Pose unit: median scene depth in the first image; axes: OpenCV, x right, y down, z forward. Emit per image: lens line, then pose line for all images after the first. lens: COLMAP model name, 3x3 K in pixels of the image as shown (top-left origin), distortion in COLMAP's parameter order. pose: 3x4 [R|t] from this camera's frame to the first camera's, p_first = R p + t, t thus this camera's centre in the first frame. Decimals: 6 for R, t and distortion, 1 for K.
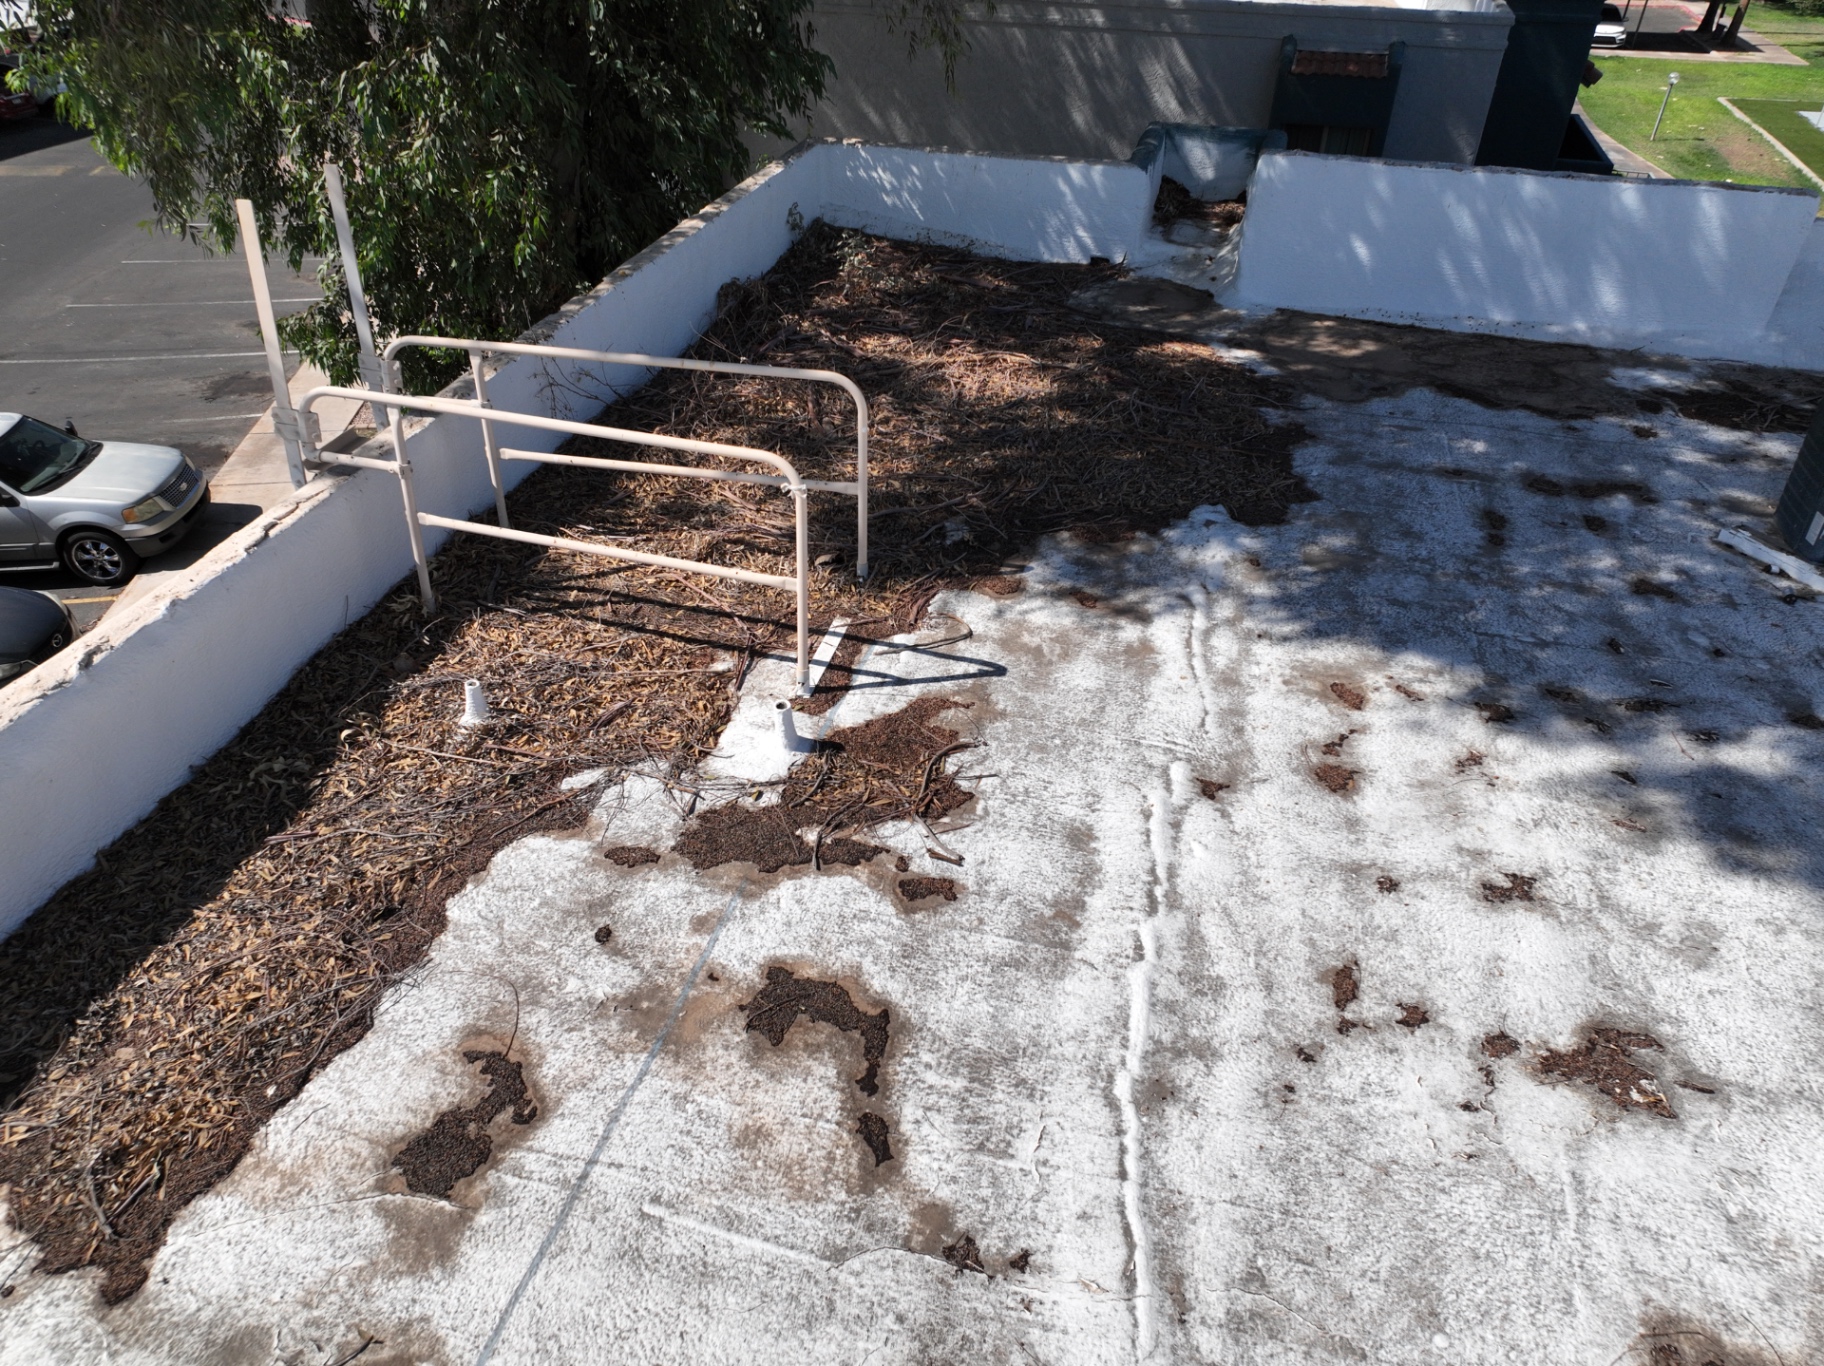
lens RADIAL K [[1281.1, 0, 912.0], [0, 1281.1, 683.0], [0, 0, 1]] dist [-0.002496, 0.018882]
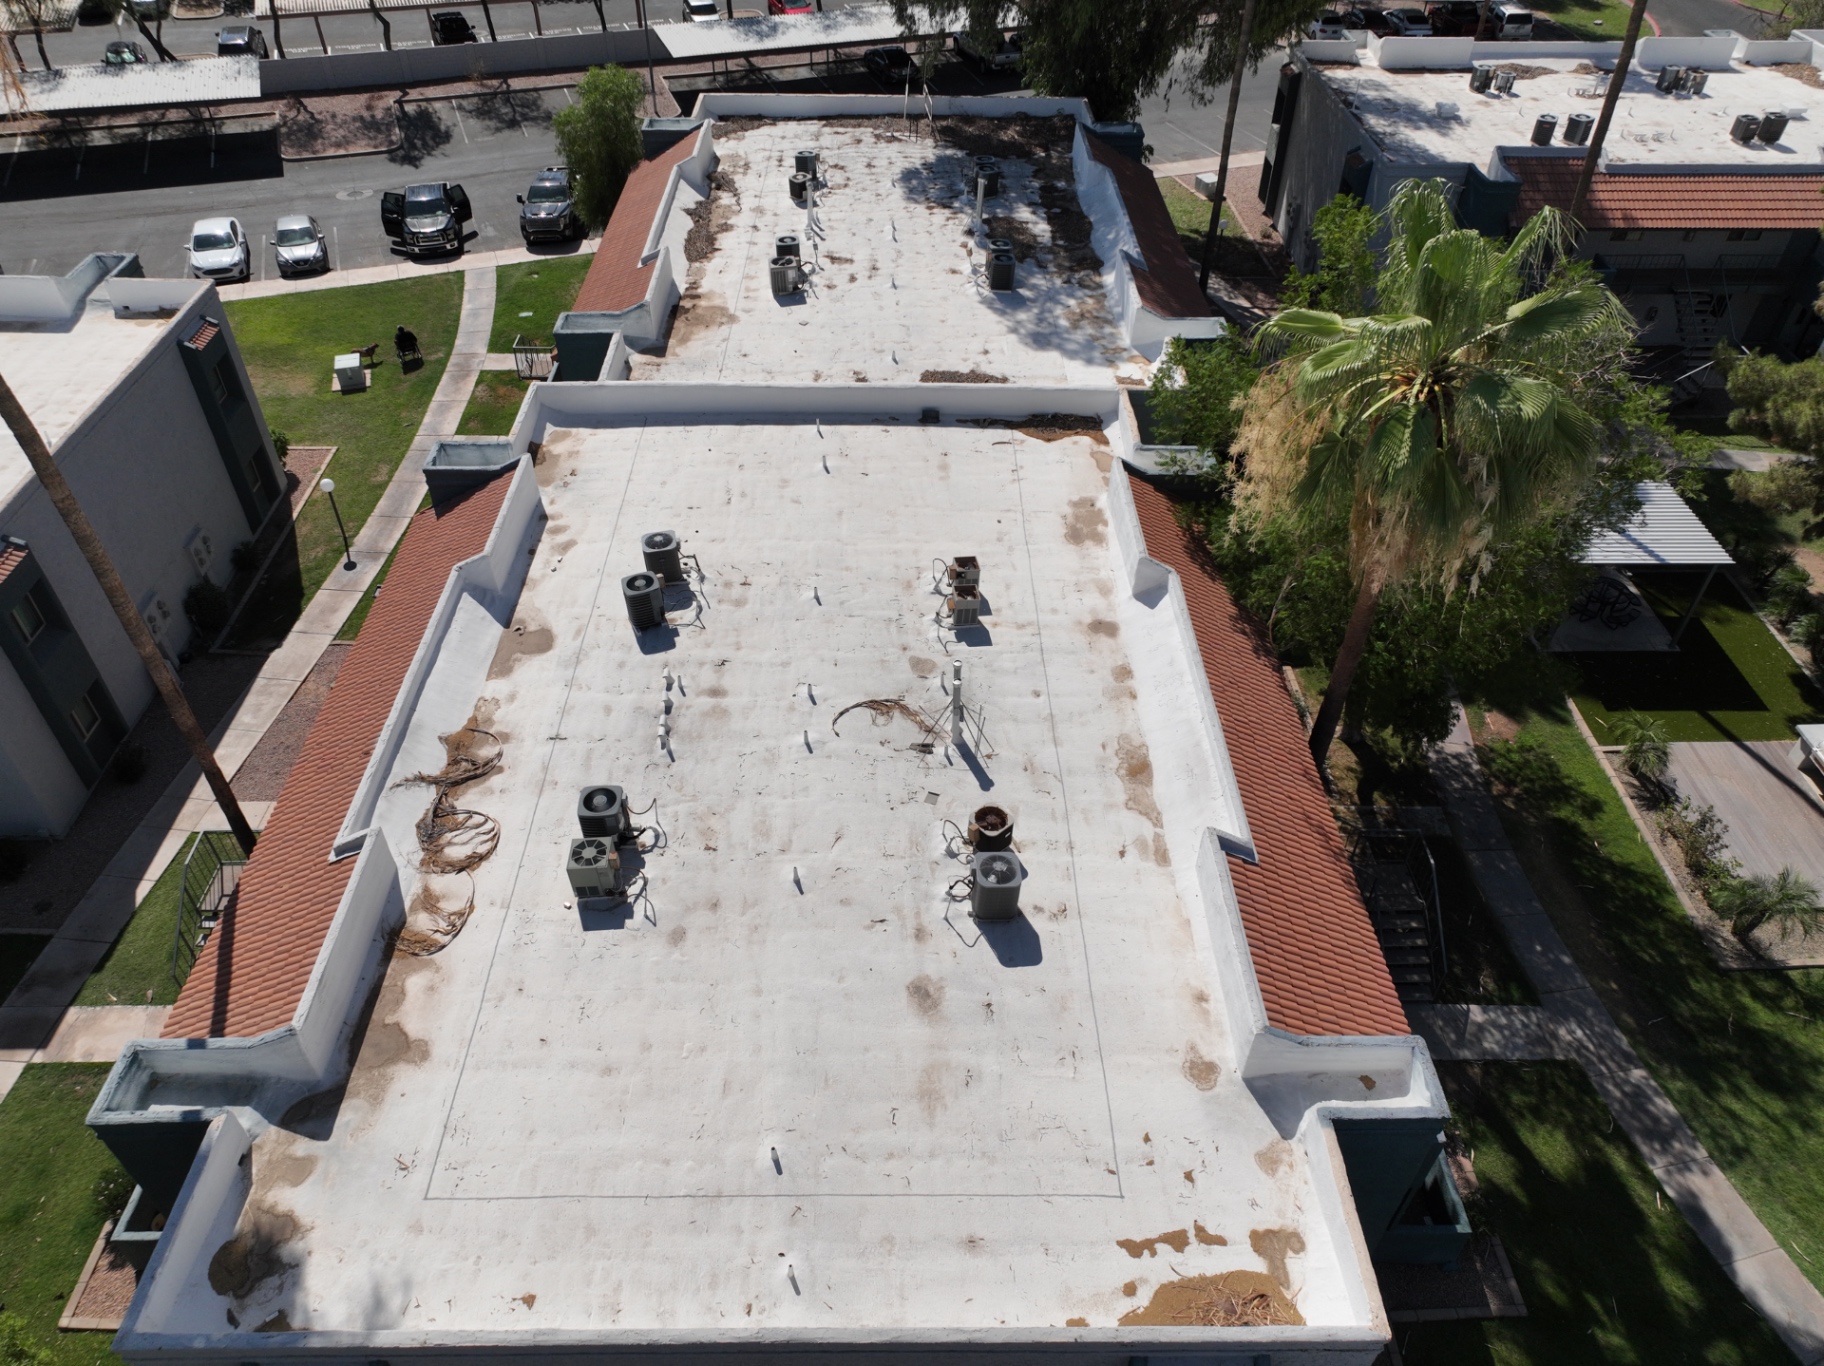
lens RADIAL K [[1281.1, 0, 912.0], [0, 1281.1, 683.0], [0, 0, 1]] dist [-0.002496, 0.018882]
pose [[0.268436, 0.629025, -0.729568, 9.287476], [-0.558818, 0.718588, 0.413948, -1.020258], [0.784643, 0.296577, 0.544406, -2.733013]]
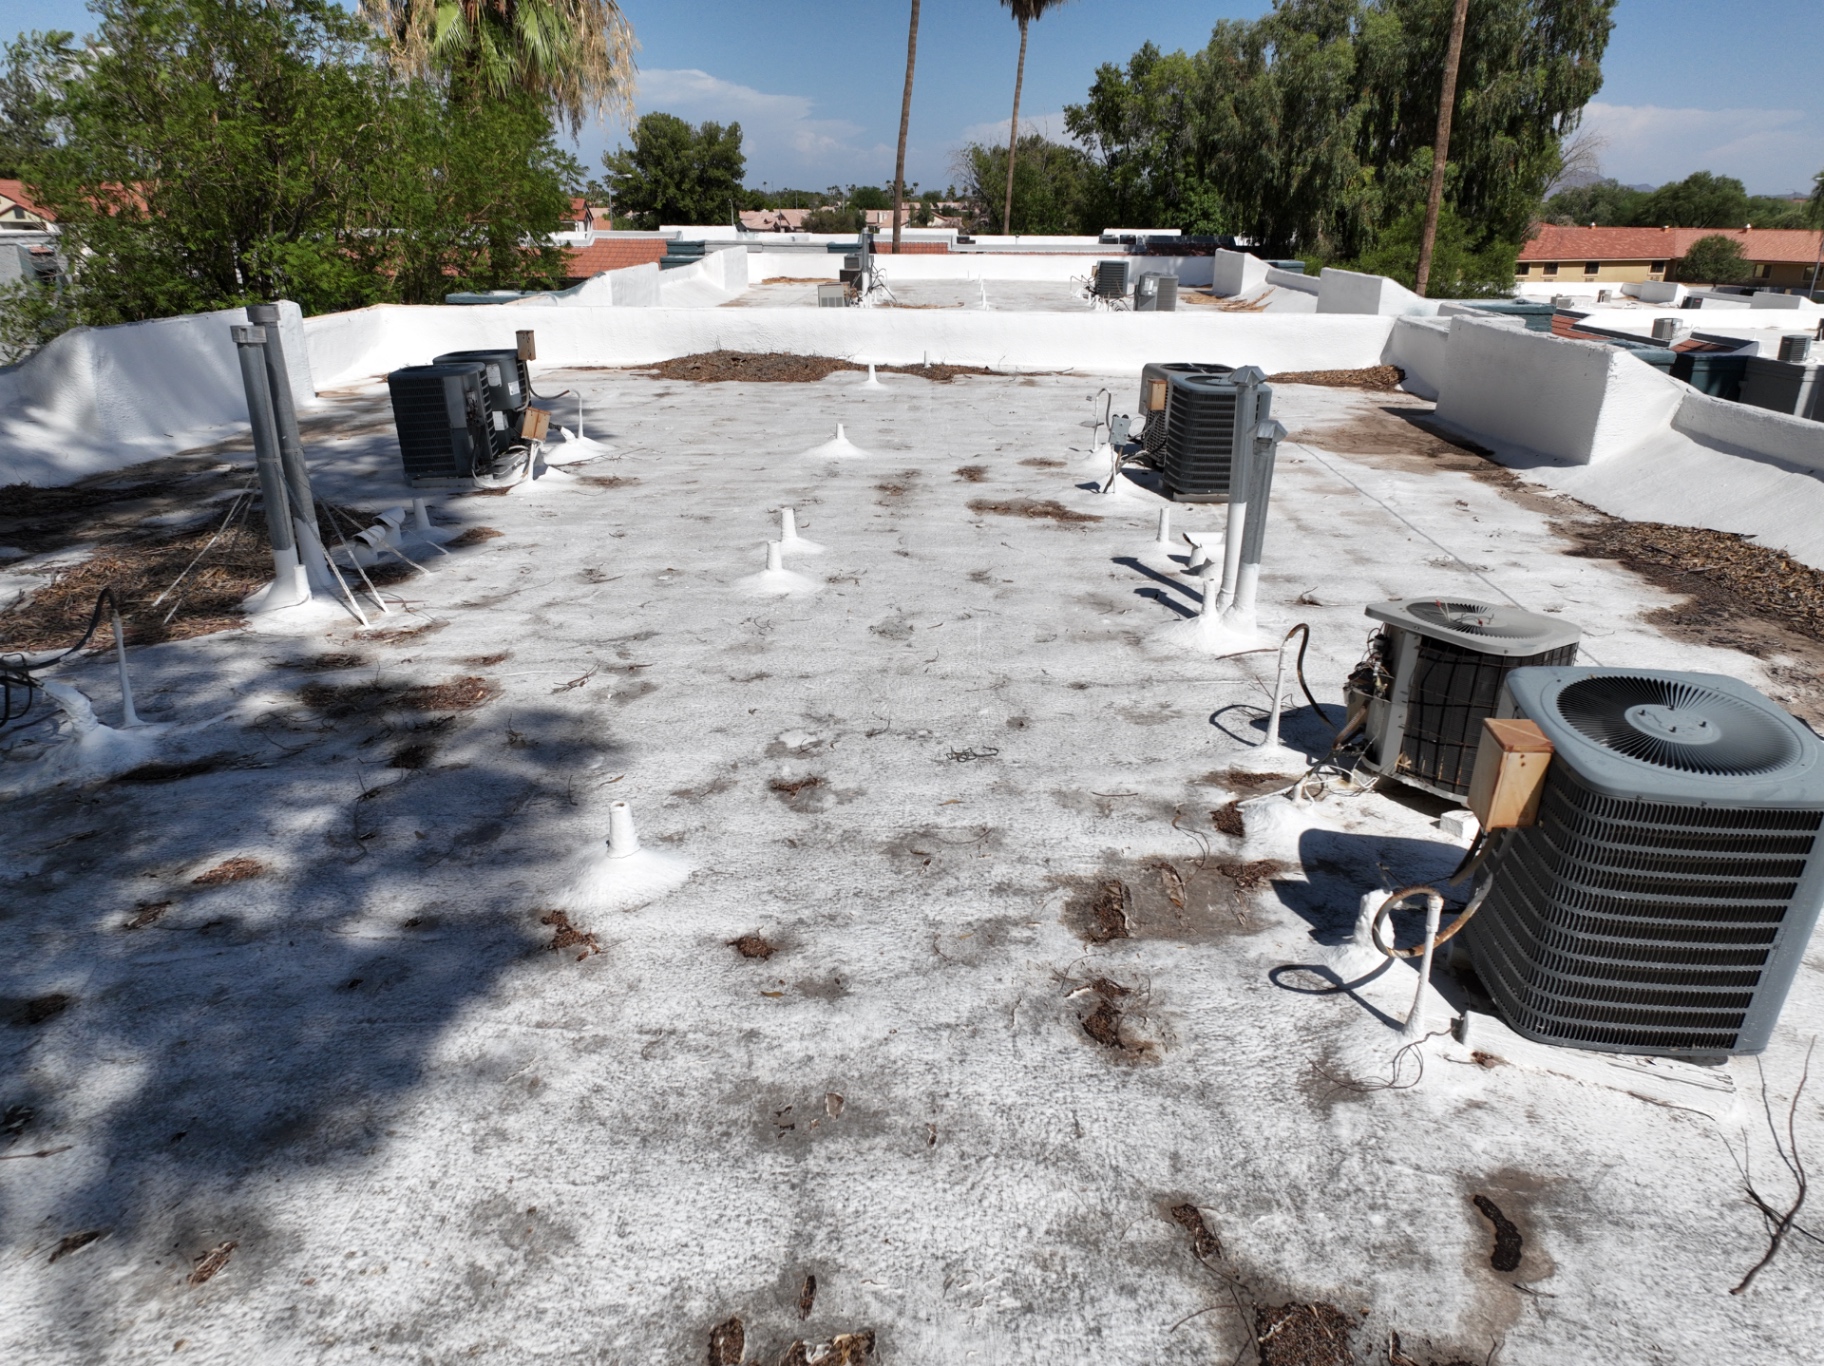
lens RADIAL K [[1281.1, 0, 912.0], [0, 1281.1, 683.0], [0, 0, 1]] dist [-0.002496, 0.018882]
pose [[-0.219331, -0.357916, 0.907629, 0.091996], [0.561213, 0.714686, 0.417450, -0.124764], [-0.798082, 0.600932, 0.044114, 0.598433]]
